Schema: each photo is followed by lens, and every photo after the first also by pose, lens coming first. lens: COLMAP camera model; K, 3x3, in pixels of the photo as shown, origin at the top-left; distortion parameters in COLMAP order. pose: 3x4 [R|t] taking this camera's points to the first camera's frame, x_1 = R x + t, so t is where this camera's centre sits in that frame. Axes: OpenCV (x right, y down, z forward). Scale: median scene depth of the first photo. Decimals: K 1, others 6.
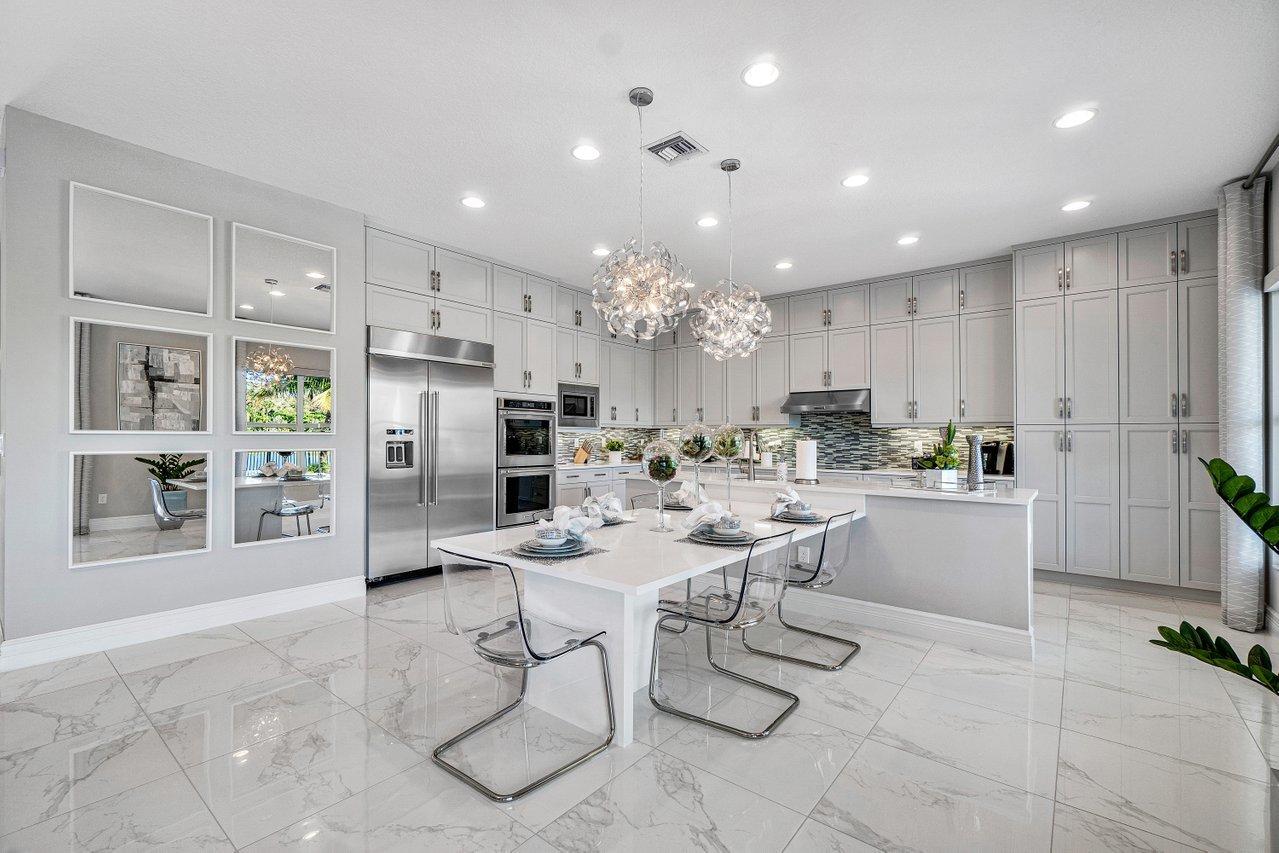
lens RADIAL K [[552.7, 0, 629.3], [0, 552.7, 432.4], [0, 0, 1]] dist [-0.004995, 0.000769]
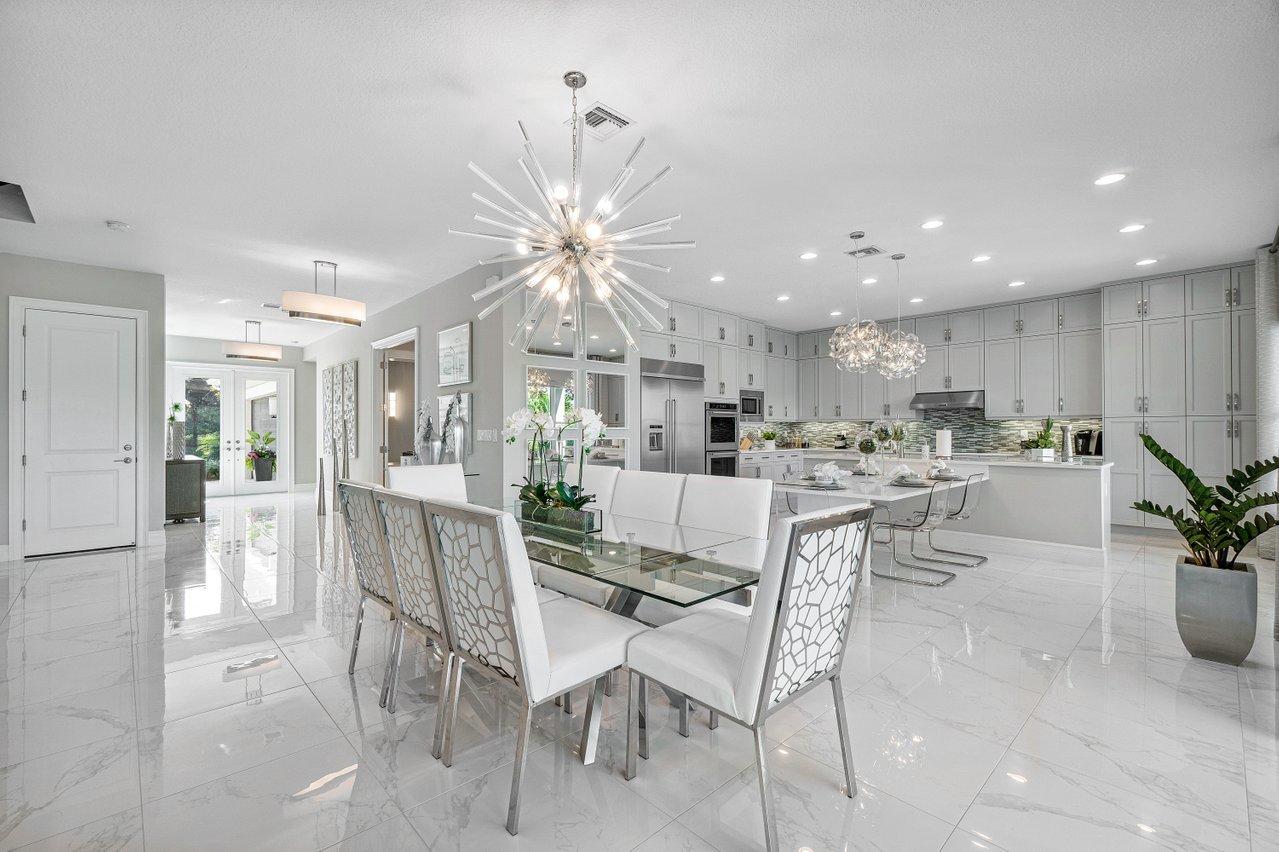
lens RADIAL K [[552.7, 0, 636.4], [0, 552.7, 430.4], [0, 0, 1]] dist [-0.004995, 0.000769]
pose [[0.992137, -0.007858, -0.124912, -0.241620], [0.009043, 0.999919, 0.008917, -0.004217], [0.124832, -0.009977, 0.992128, -0.440384]]
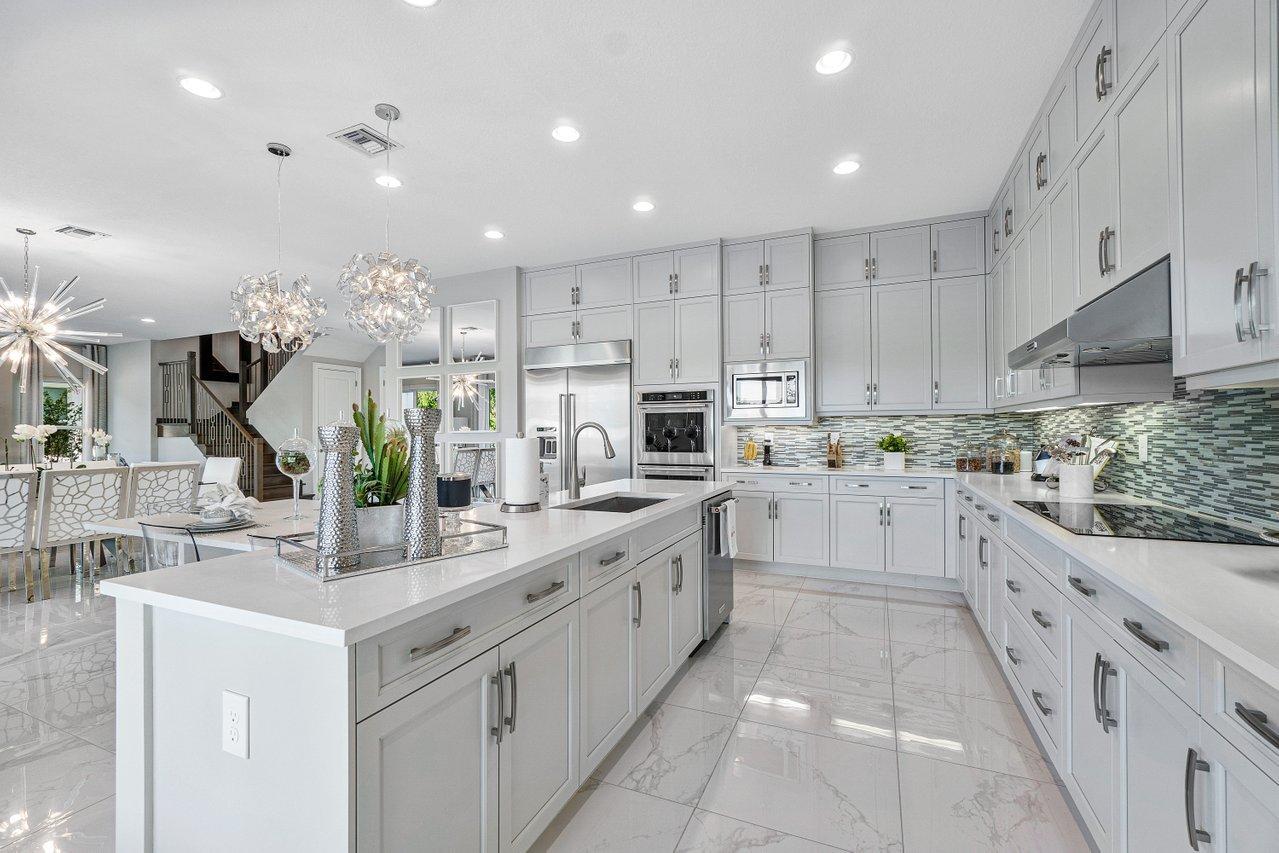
lens RADIAL K [[552.7, 0, 632.5], [0, 552.7, 426.7], [0, 0, 1]] dist [-0.004995, 0.000769]
pose [[0.258482, -0.008406, -0.965980, 0.717703], [0.018519, 0.999821, -0.003745, 0.001957], [0.965839, -0.016921, 0.258591, 0.750521]]
